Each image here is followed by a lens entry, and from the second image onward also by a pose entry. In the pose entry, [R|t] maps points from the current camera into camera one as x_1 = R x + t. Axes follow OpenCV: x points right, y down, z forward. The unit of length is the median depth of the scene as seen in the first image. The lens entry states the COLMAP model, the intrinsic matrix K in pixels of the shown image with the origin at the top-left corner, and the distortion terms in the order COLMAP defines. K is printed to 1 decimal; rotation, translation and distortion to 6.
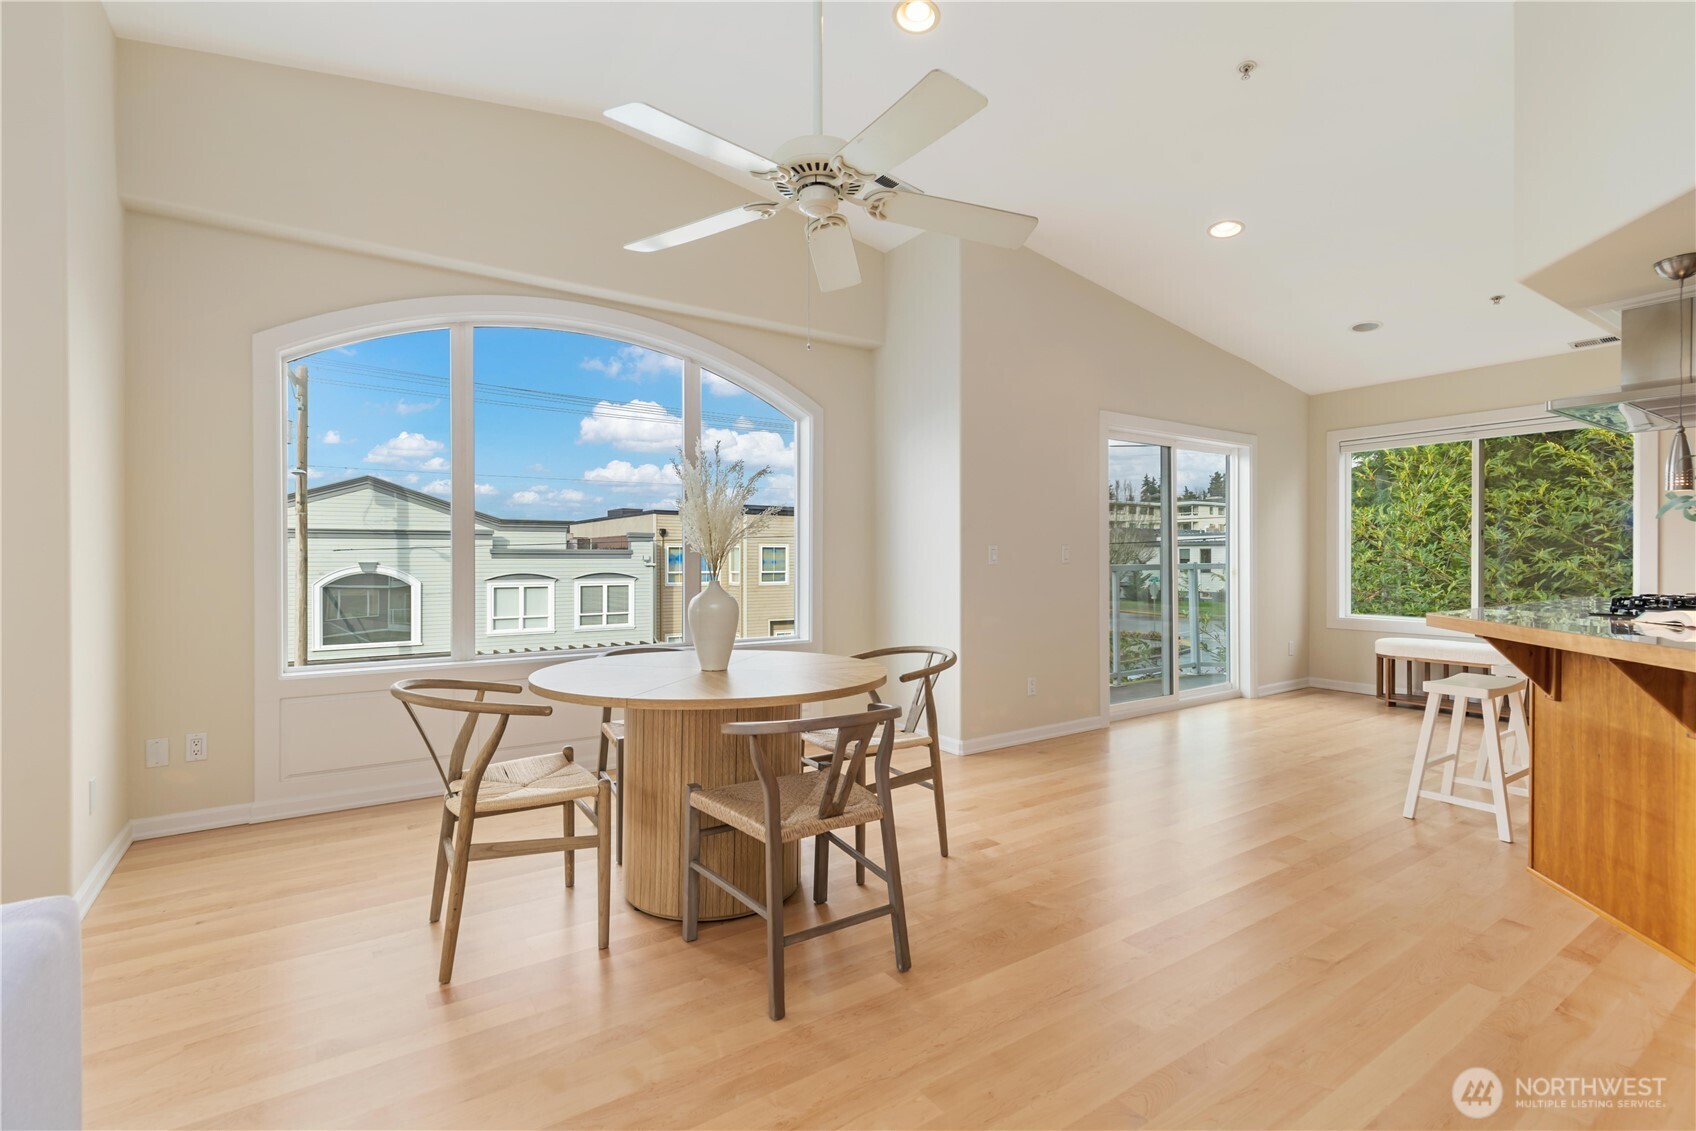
lens RADIAL K [[768.7, 0, 850.2], [0, 768.7, 563.0], [0, 0, 1]] dist [0.009641, -0.001937]
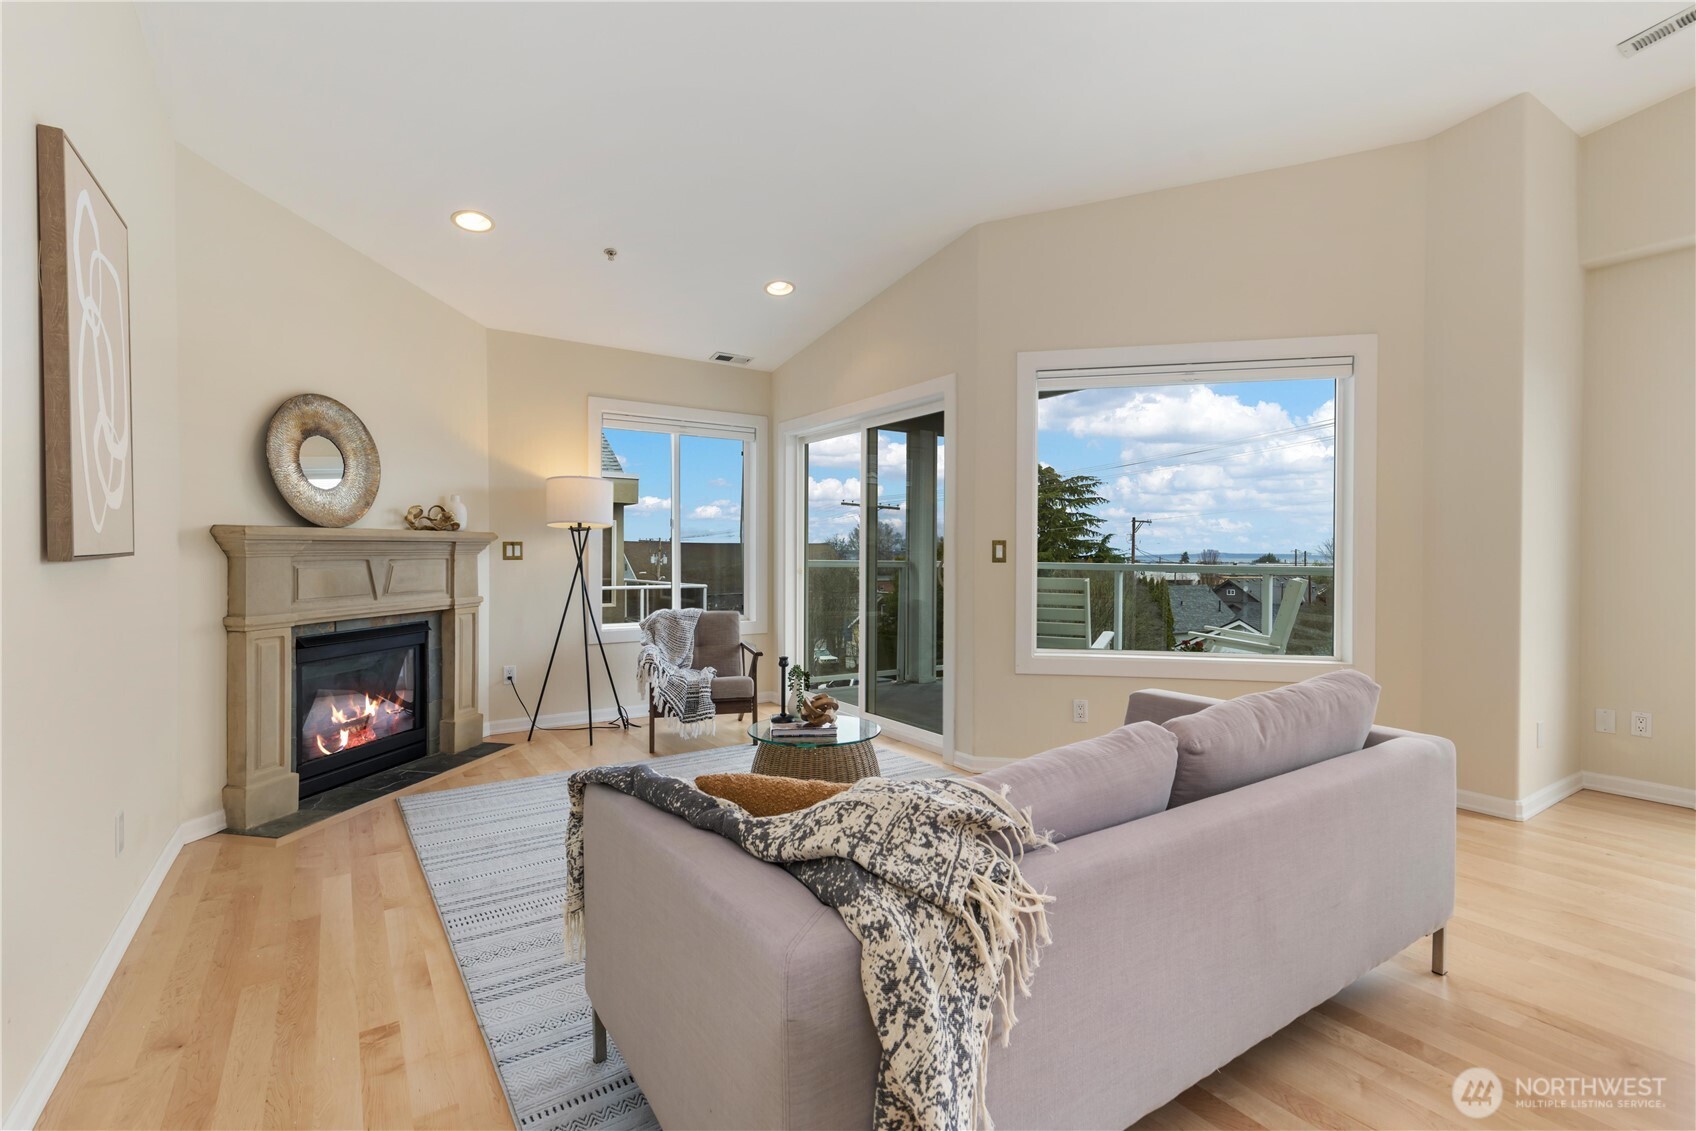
lens RADIAL K [[768.7, 0, 844.7], [0, 768.7, 560.4], [0, 0, 1]] dist [0.009641, -0.001937]
pose [[-0.013332, 0.007967, -0.999879, 0.192738], [-0.009380, 0.999923, 0.008092, 0.000637], [0.999867, 0.009486, -0.013256, -0.095253]]
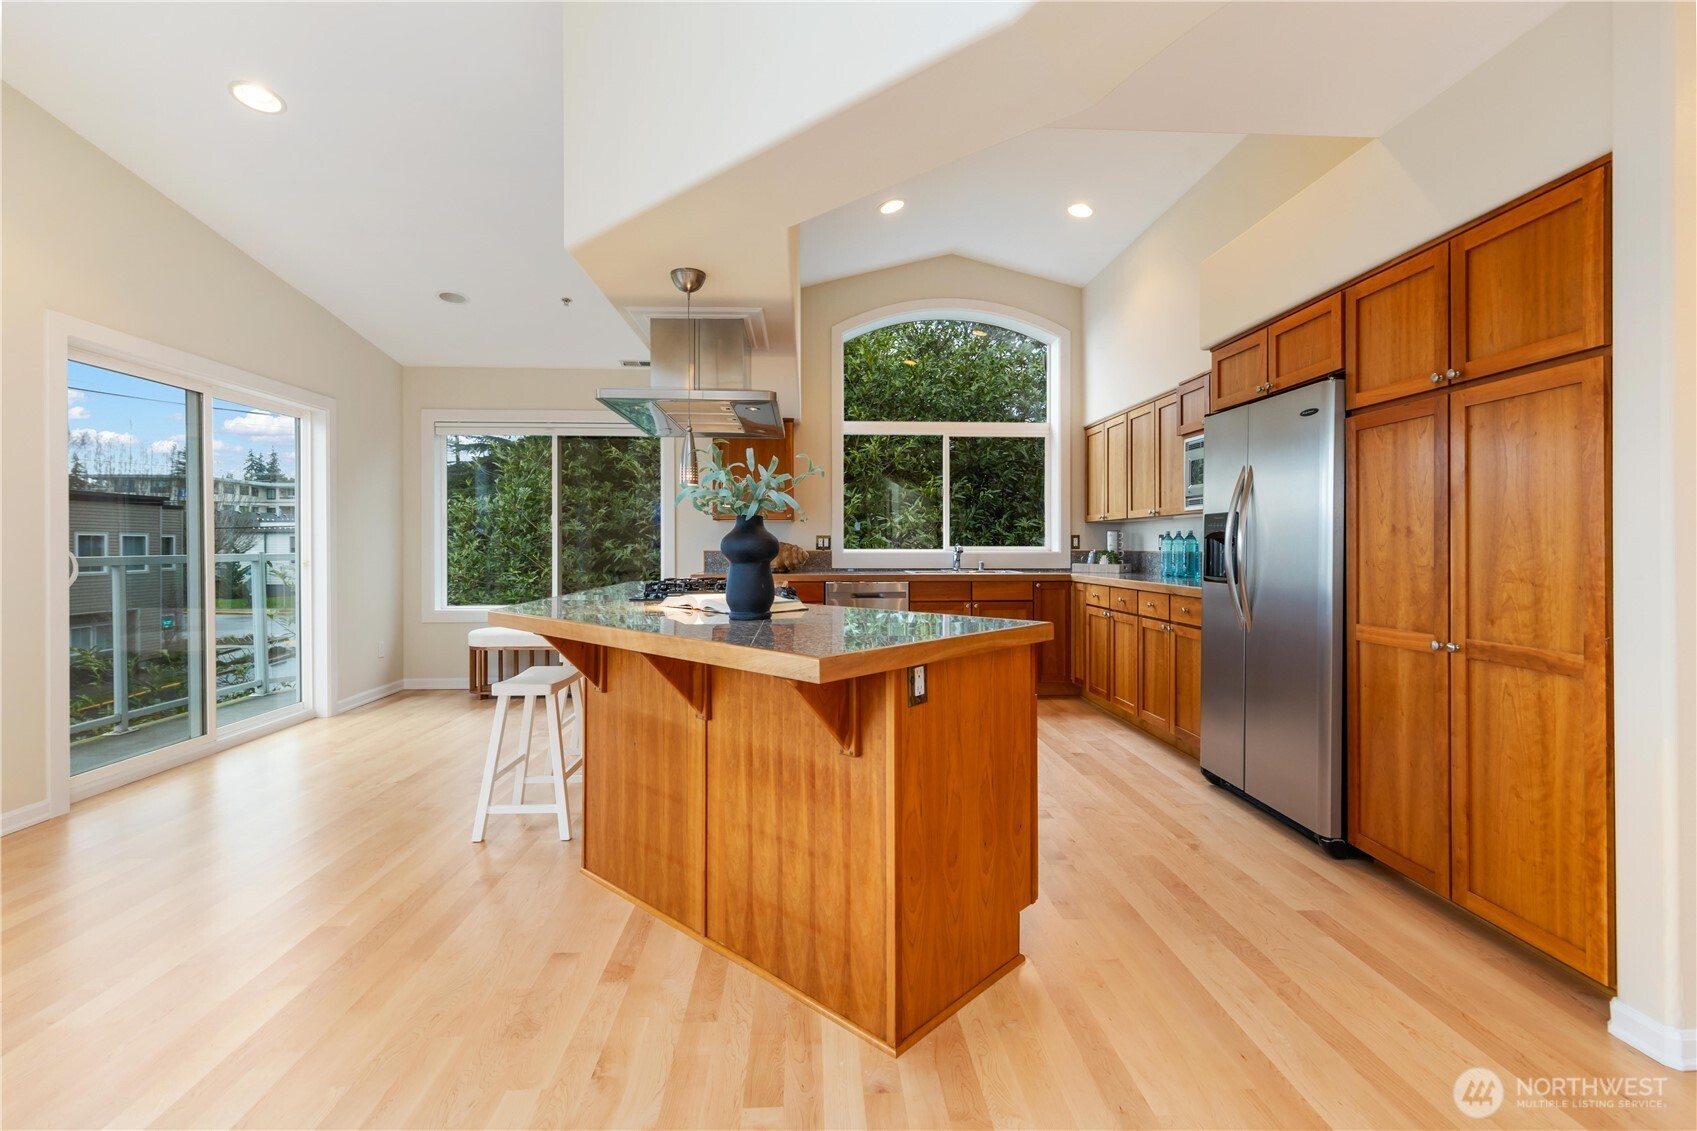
lens RADIAL K [[769.2, 0, 843.4], [0, 769.2, 546.2], [0, 0, 1]] dist [0.009641, -0.001937]
pose [[0.522038, 0.001011, 0.852922, 0.129638], [0.005307, 0.999976, -0.004434, -0.000364], [-0.852906, 0.006841, 0.522020, 0.125036]]
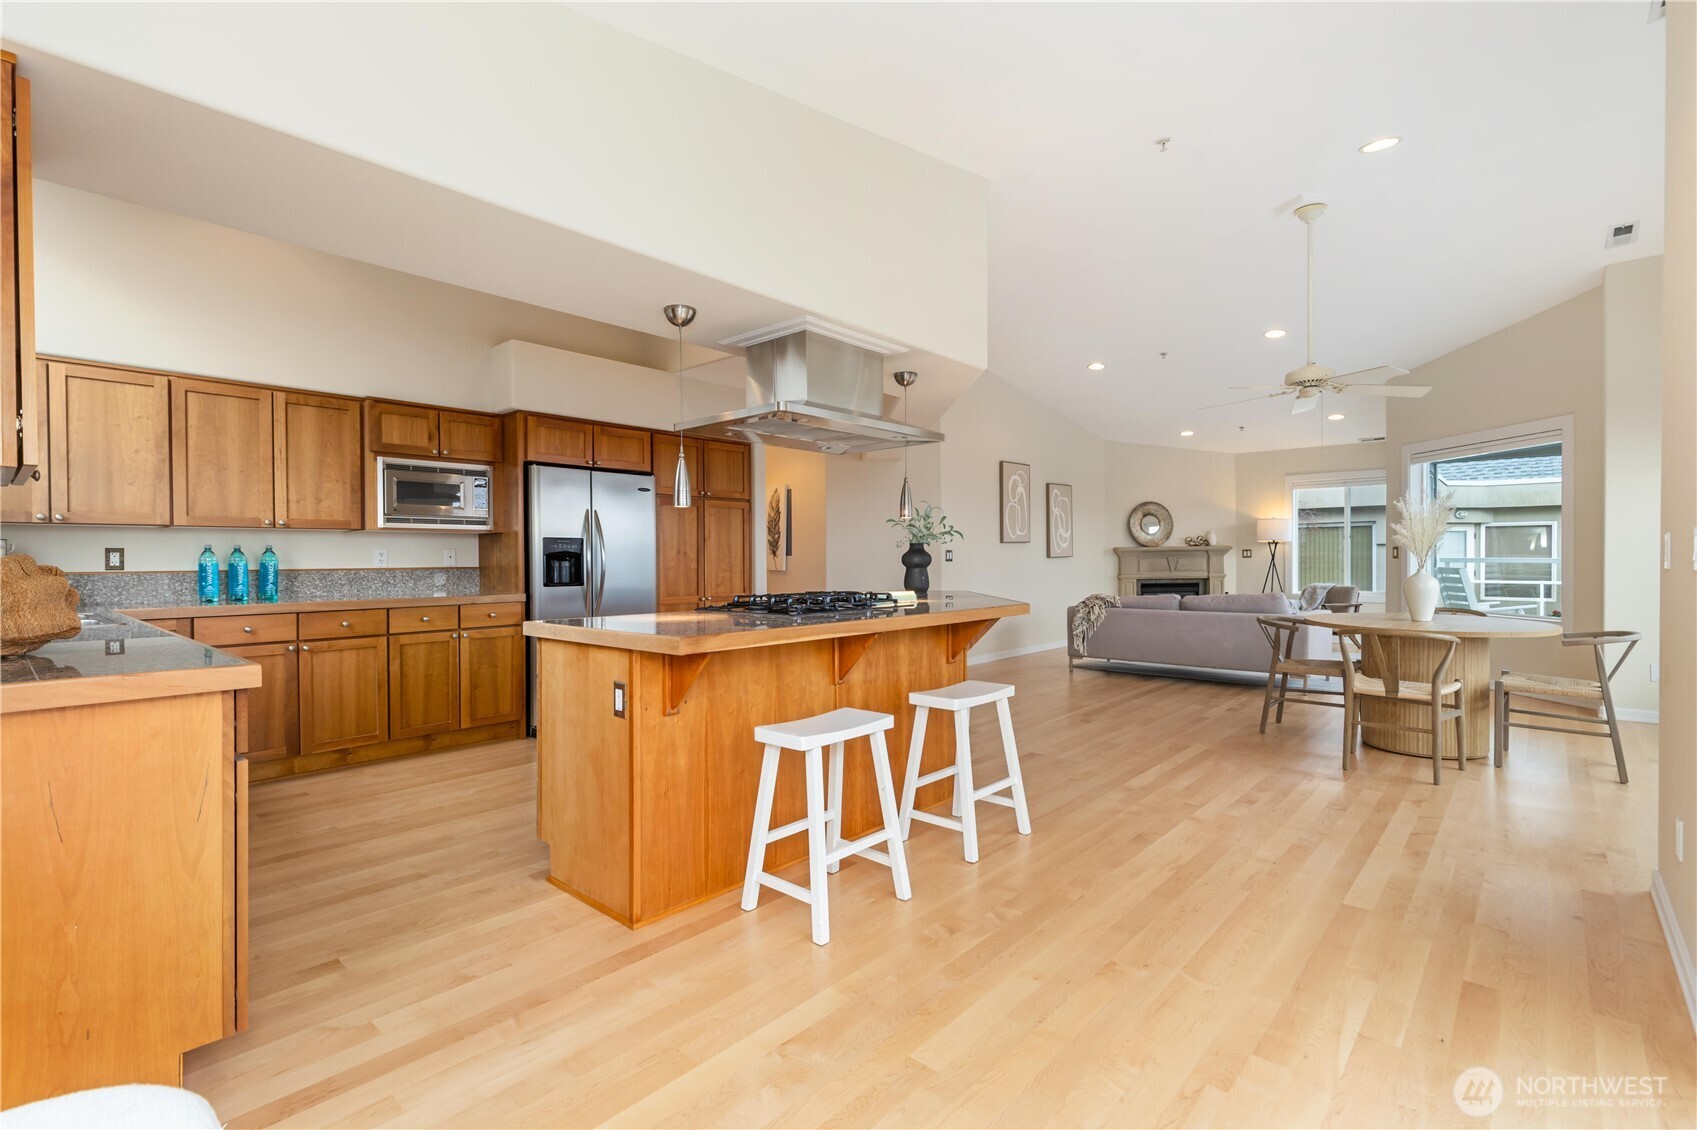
lens RADIAL K [[769.2, 0, 846.4], [0, 769.2, 565.6], [0, 0, 1]] dist [0.009641, -0.001937]
pose [[-0.972305, 0.009455, -0.233523, 0.783513], [0.005166, 0.999807, 0.018972, -0.012647], [0.233658, 0.017240, -0.972166, 1.269317]]
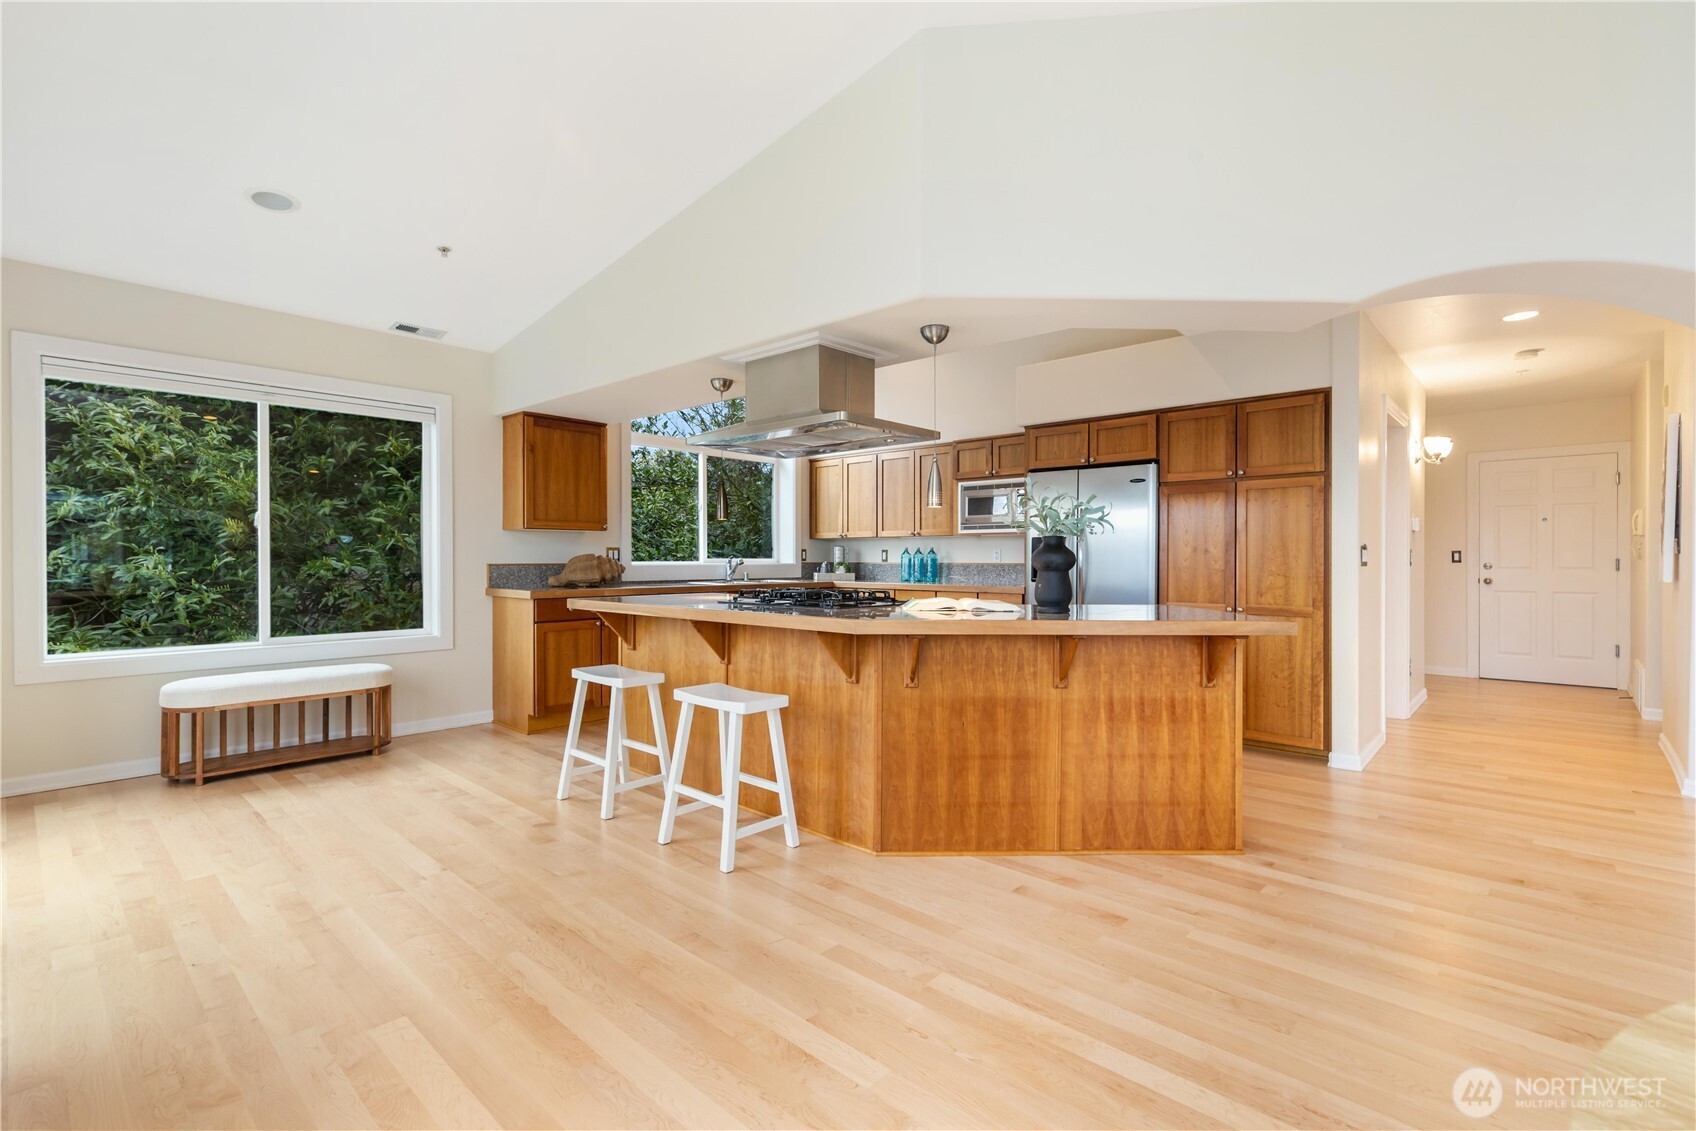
lens RADIAL K [[768.7, 0, 837.3], [0, 768.7, 562.0], [0, 0, 1]] dist [0.009641, -0.001937]
pose [[-0.221414, -0.003744, 0.975173, -0.075706], [0.006622, 0.999964, 0.005342, -0.004779], [-0.975157, 0.007640, -0.221381, 0.726203]]
